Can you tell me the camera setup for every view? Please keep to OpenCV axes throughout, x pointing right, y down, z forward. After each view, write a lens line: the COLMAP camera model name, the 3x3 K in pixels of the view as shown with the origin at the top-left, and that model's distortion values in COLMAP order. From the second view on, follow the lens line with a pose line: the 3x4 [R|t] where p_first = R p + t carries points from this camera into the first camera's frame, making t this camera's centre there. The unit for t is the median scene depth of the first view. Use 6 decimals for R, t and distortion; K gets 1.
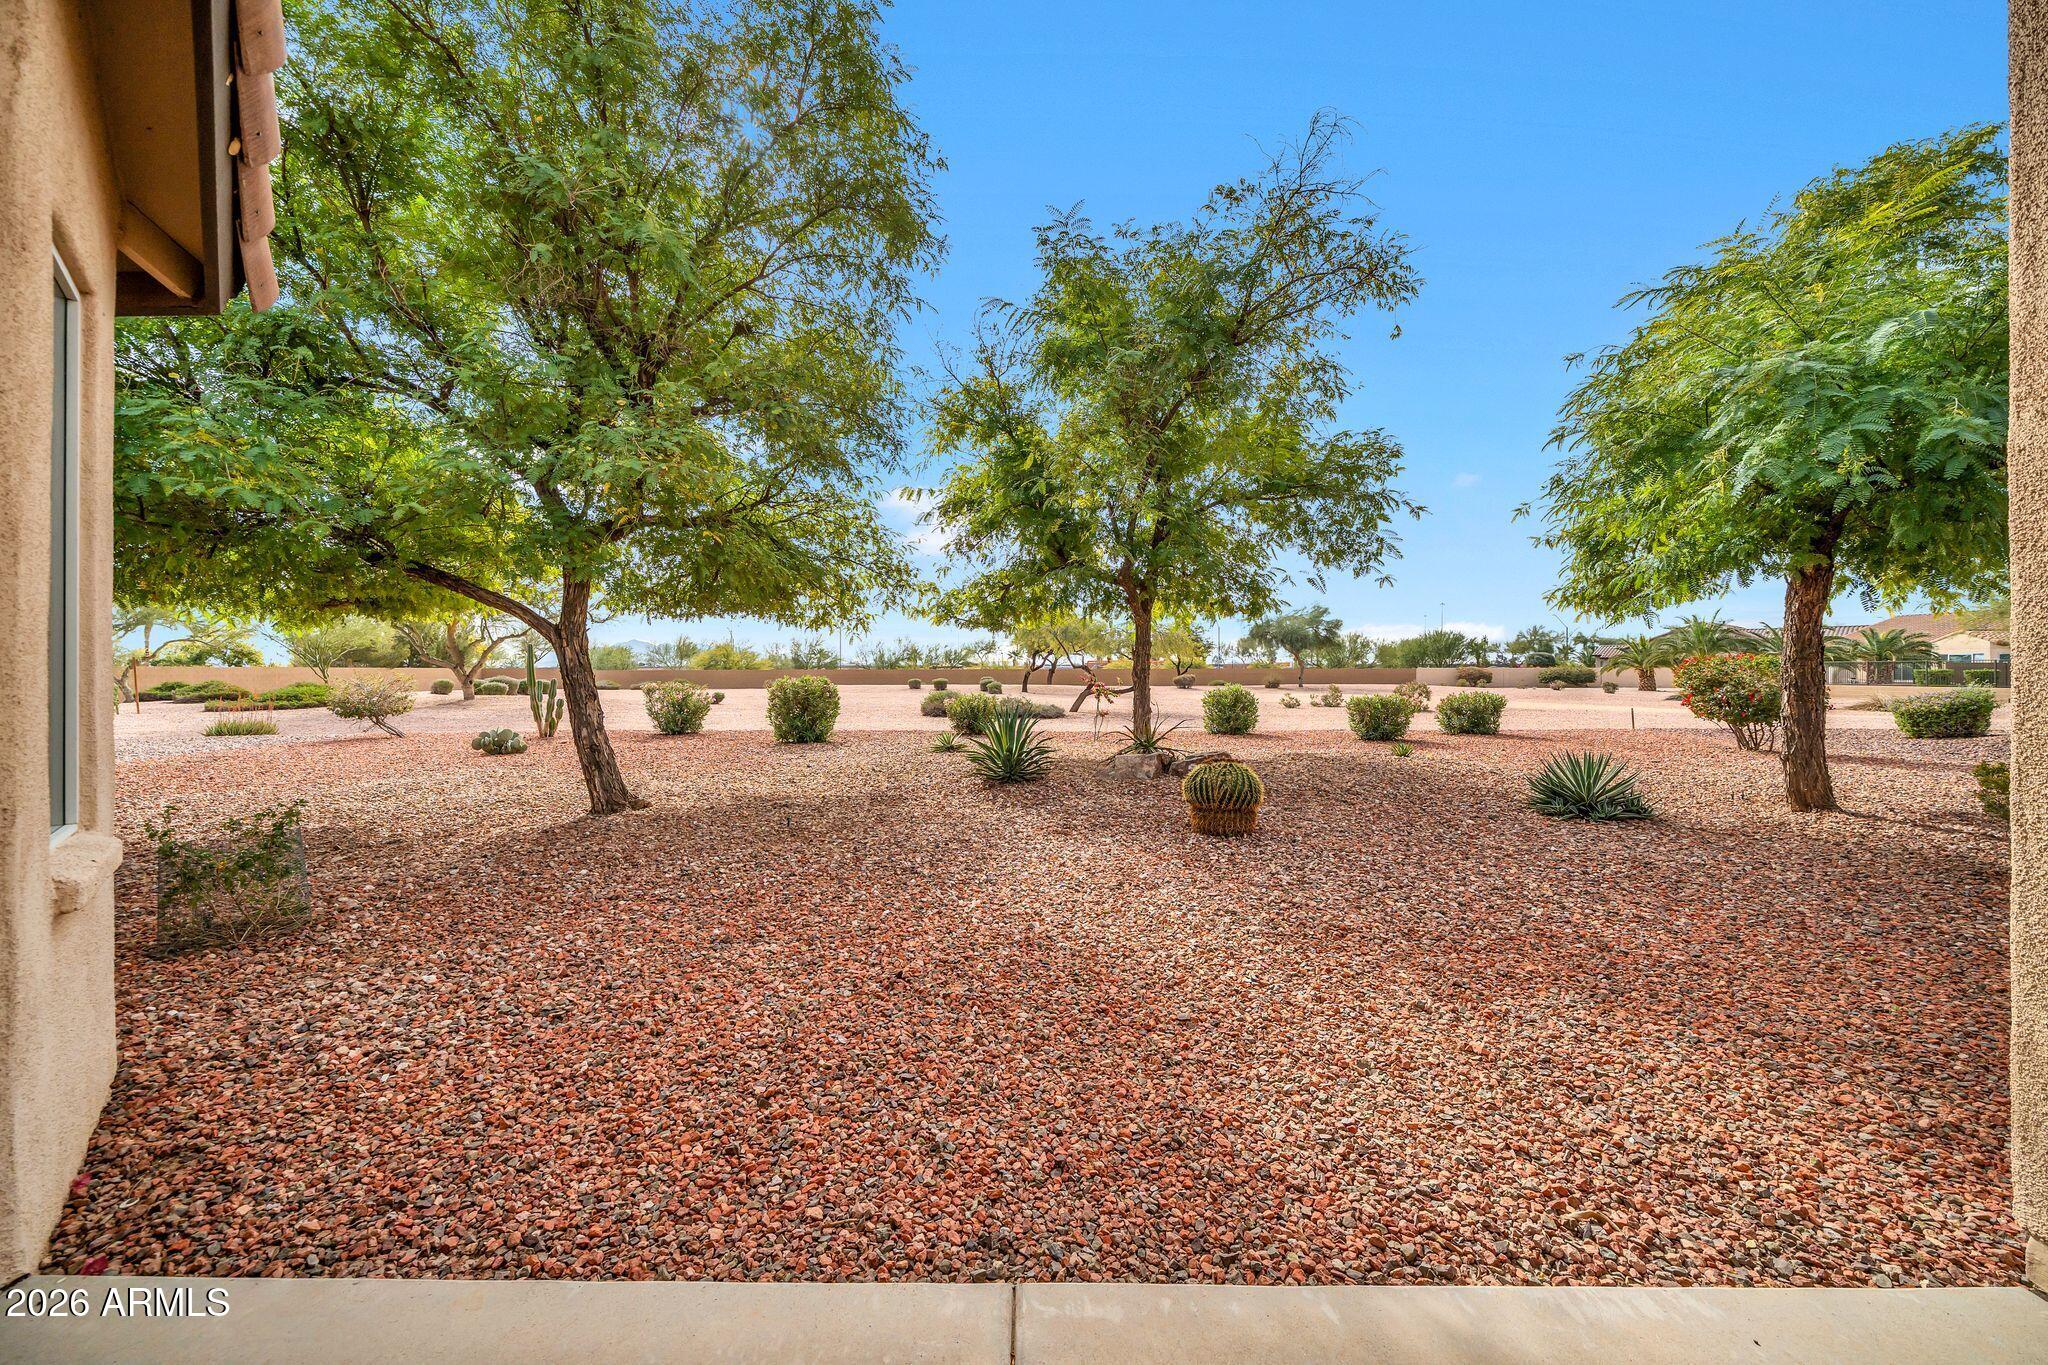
lens RADIAL K [[748.1, 0, 988.9], [0, 748.1, 665.5], [0, 0, 1]] dist [-0.000709, 0.000201]
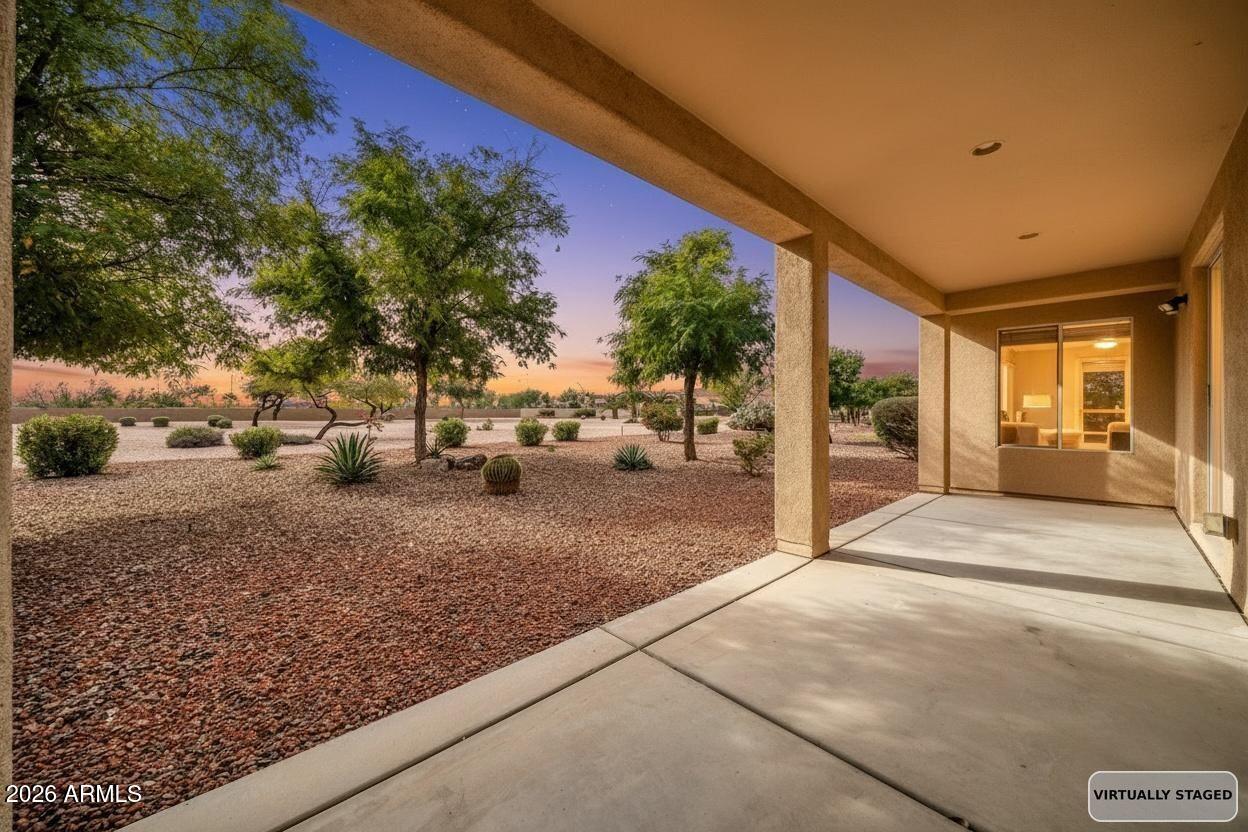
lens RADIAL K [[455.9, 0, 630.7], [0, 455.9, 412.8], [0, 0, 1]] dist [-0.000709, 0.000201]
pose [[0.723040, -0.003277, 0.690798, -0.172510], [-0.006061, 0.999920, 0.011088, -0.001885], [-0.690779, -0.012204, 0.722963, -0.061390]]
